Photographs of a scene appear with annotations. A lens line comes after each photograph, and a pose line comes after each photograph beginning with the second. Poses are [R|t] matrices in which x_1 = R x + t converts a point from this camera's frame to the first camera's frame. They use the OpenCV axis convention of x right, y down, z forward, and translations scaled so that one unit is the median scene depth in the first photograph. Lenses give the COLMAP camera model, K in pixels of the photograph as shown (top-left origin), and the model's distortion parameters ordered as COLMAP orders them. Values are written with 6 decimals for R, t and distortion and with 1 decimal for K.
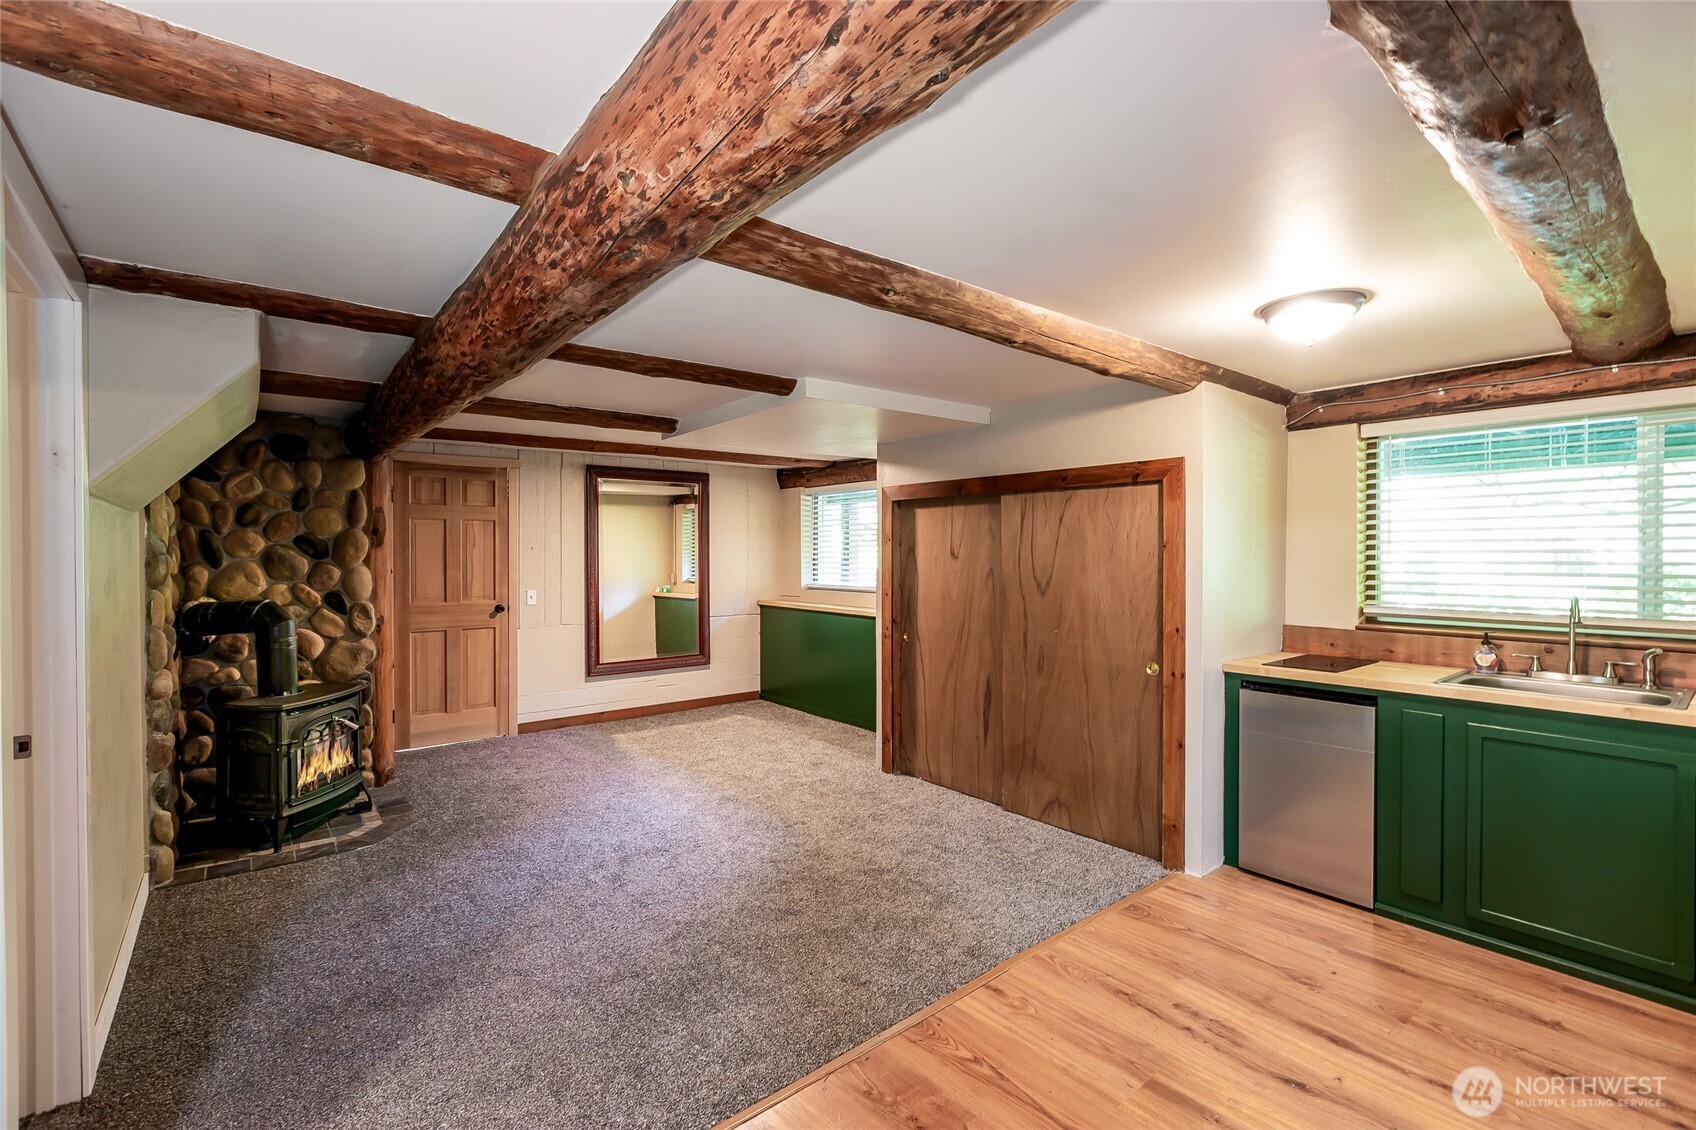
lens RADIAL K [[743.5, 0, 843.8], [0, 743.5, 558.0], [0, 0, 1]] dist [0.000227, -0.000365]
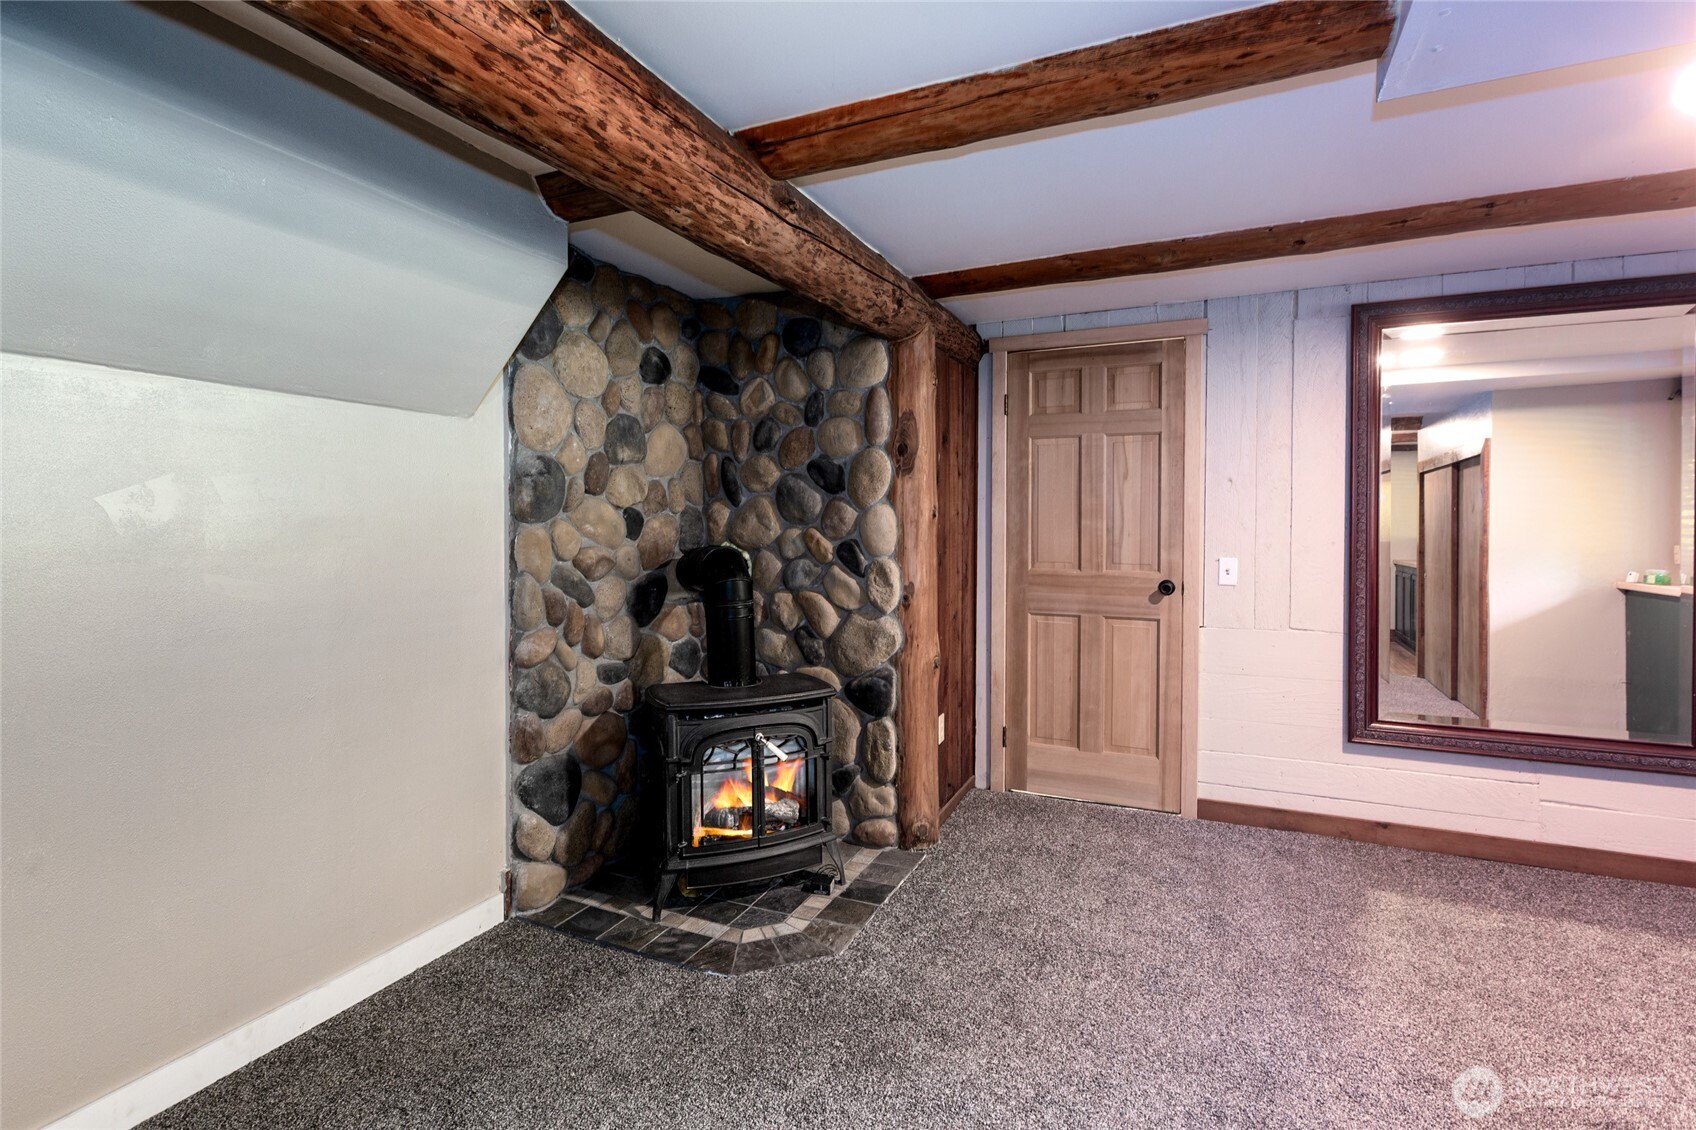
lens RADIAL K [[802.0, 0, 854.7], [0, 802.0, 532.9], [0, 0, 1]] dist [-0.002330, -0.000225]
pose [[0.450955, 0.013350, -0.892447, -0.034927], [-0.009935, 0.999901, 0.009937, 0.031766], [0.892491, 0.004385, 0.451043, 0.713985]]
